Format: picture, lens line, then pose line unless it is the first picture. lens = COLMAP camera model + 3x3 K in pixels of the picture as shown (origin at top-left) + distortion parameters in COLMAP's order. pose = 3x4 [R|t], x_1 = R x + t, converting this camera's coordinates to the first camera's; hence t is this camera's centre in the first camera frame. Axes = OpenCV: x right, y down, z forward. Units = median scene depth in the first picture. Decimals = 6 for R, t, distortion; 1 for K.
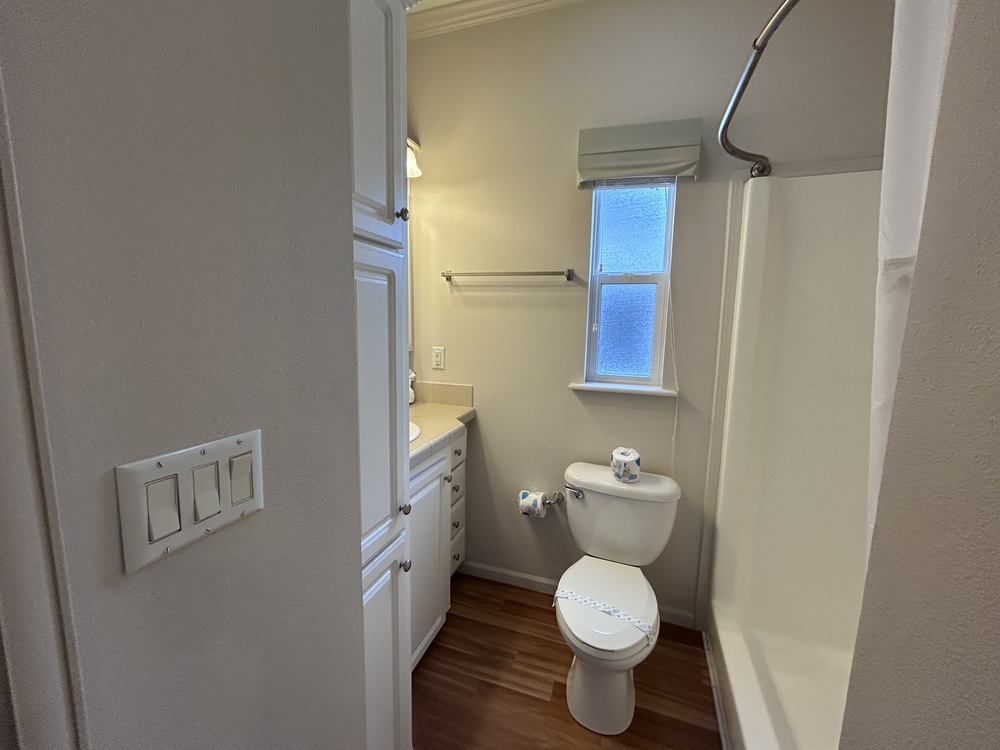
lens RADIAL K [[405.7, 0, 502.0], [0, 405.7, 371.8], [0, 0, 1]] dist [0.004564, -0.000384]
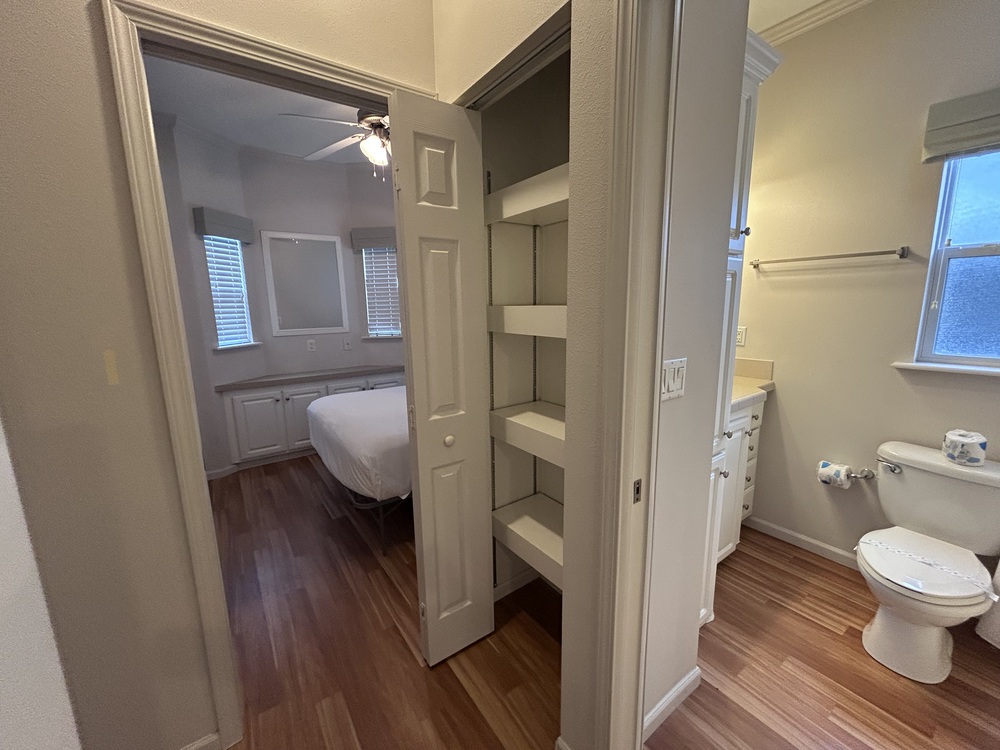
lens RADIAL K [[405.7, 0, 501.6], [0, 405.7, 373.9], [0, 0, 1]] dist [0.004564, -0.000384]
pose [[0.819839, 0.065418, -0.568844, -0.054844], [-0.042732, 0.997672, 0.053148, 0.048057], [0.570997, -0.019266, 0.820726, -0.402792]]
